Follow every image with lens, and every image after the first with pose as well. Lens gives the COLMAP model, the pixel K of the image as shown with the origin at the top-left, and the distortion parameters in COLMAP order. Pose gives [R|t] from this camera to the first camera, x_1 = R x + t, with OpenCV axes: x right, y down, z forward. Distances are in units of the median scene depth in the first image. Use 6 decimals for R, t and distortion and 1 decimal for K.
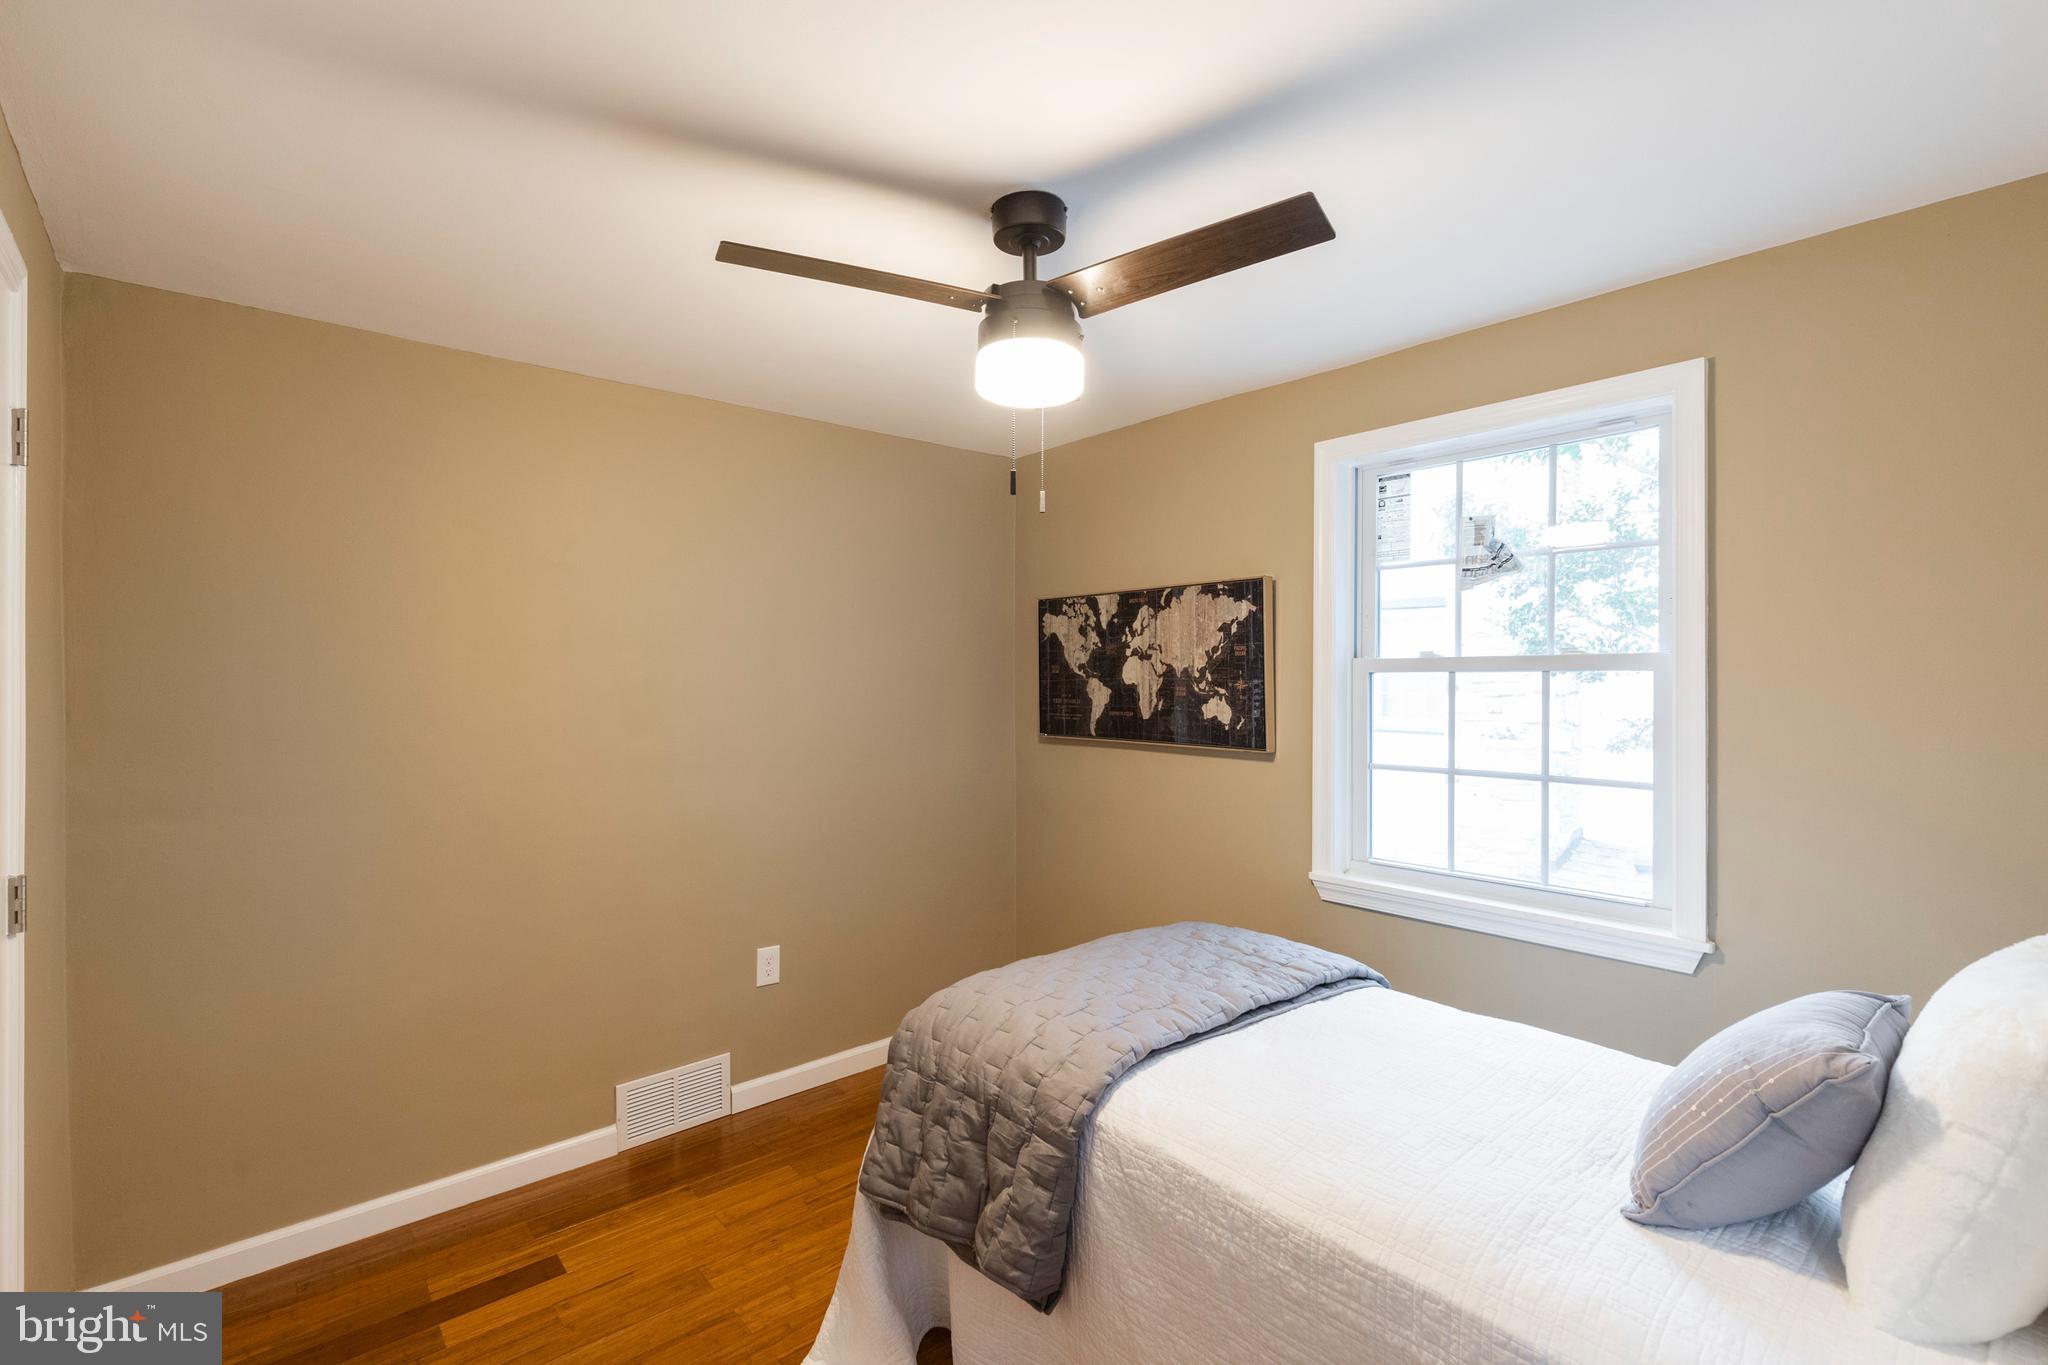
lens RADIAL K [[935.7, 0, 1037.9], [0, 935.7, 681.4], [0, 0, 1]] dist [0.002250, -0.002283]
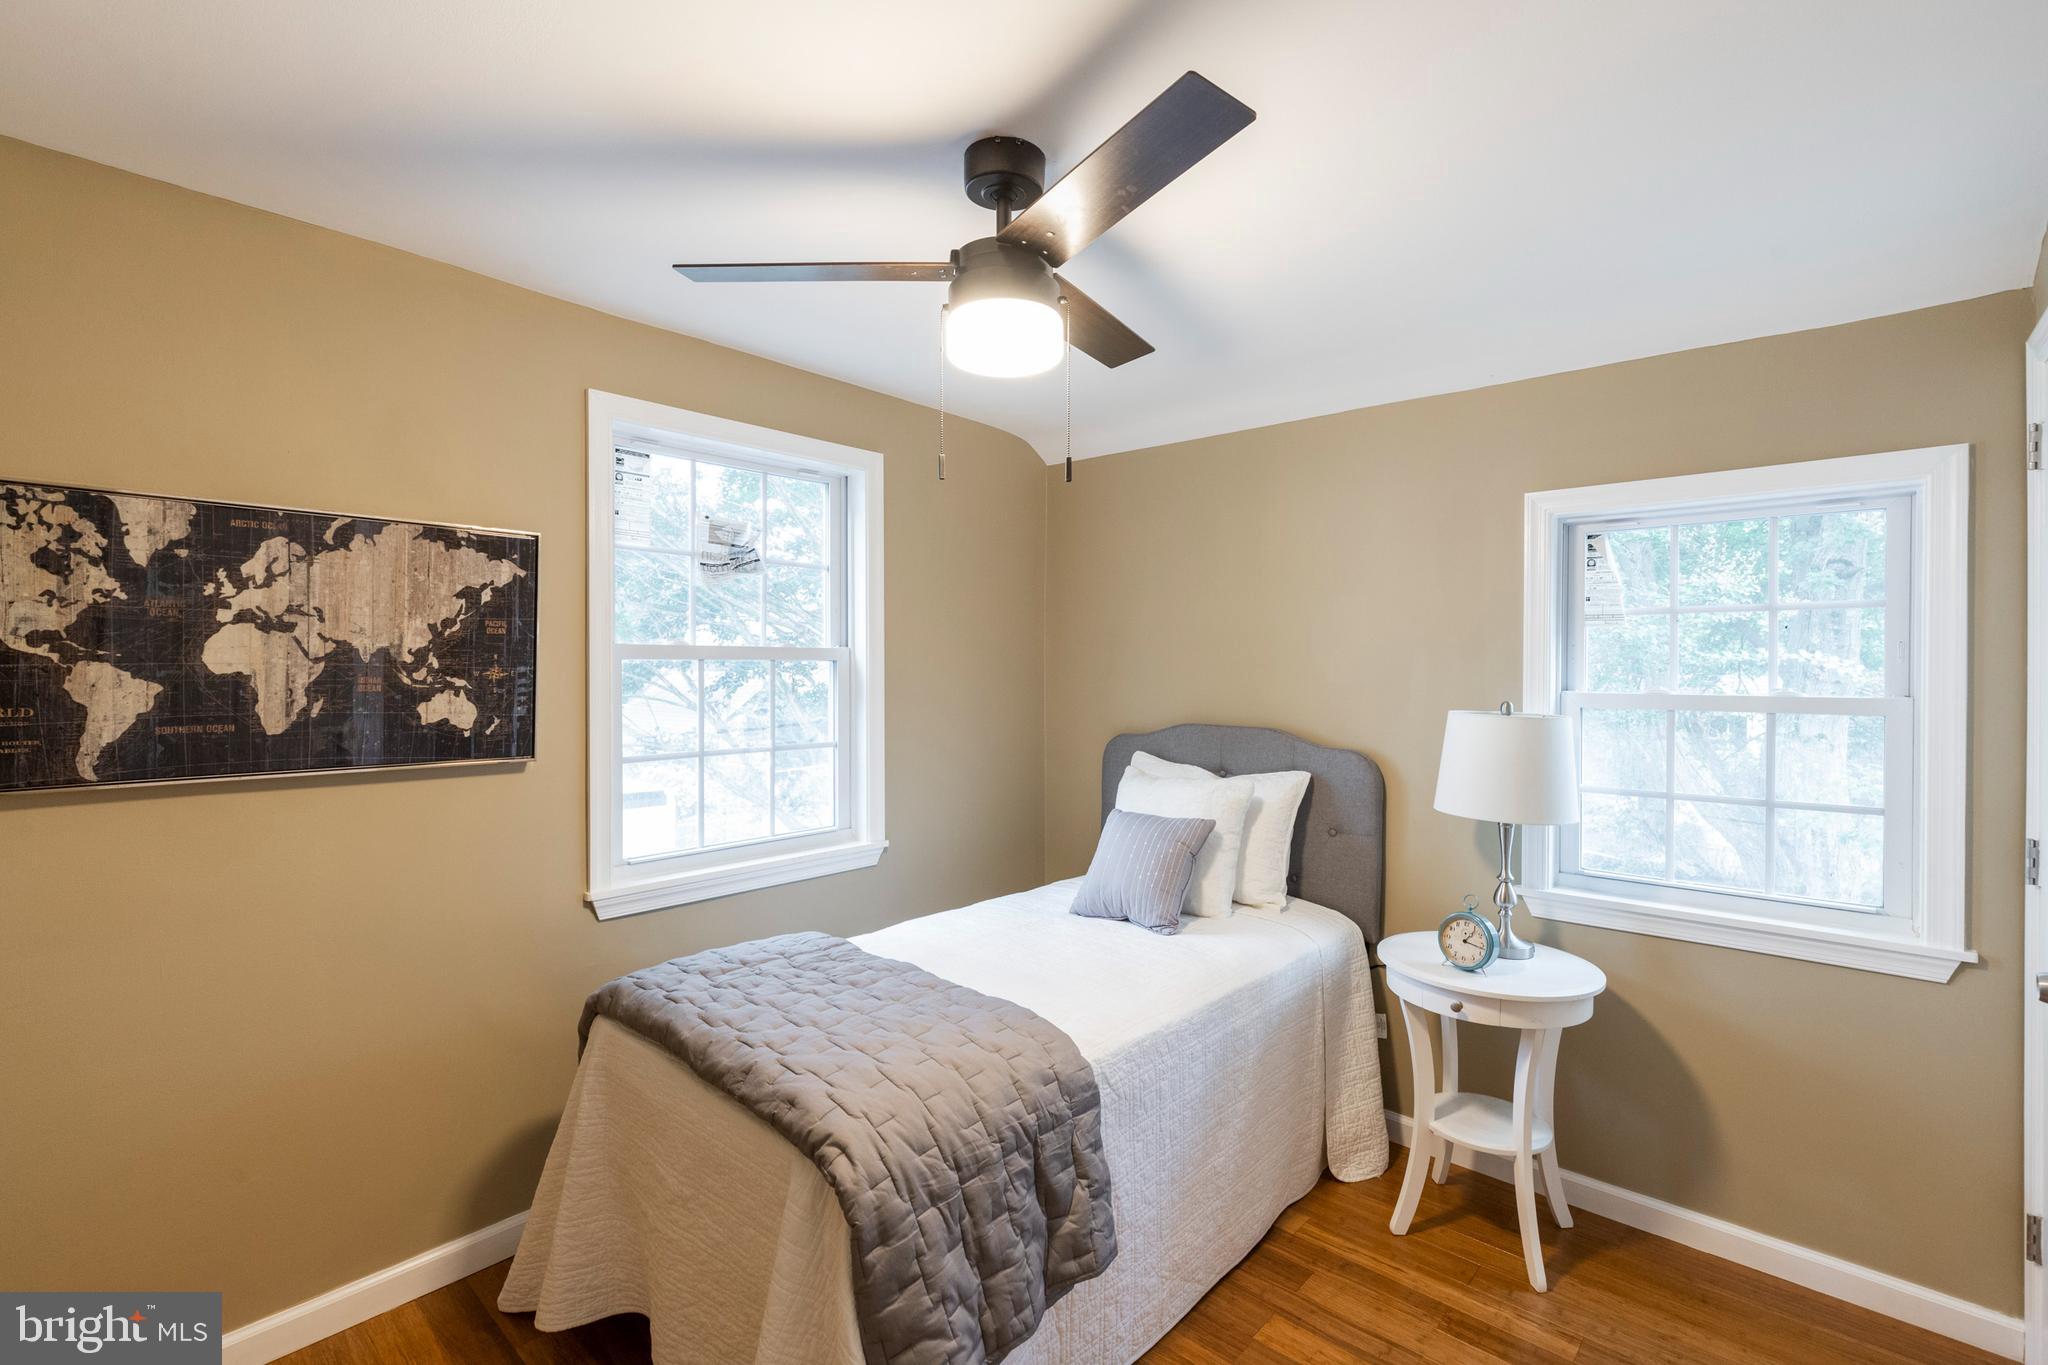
lens RADIAL K [[935.7, 0, 1030.7], [0, 935.7, 674.6], [0, 0, 1]] dist [0.002250, -0.002283]
pose [[-0.141191, -0.009606, 0.989936, -0.553192], [-0.003886, 0.999951, 0.009149, -0.003721], [-0.989975, -0.002555, -0.141222, 0.659574]]
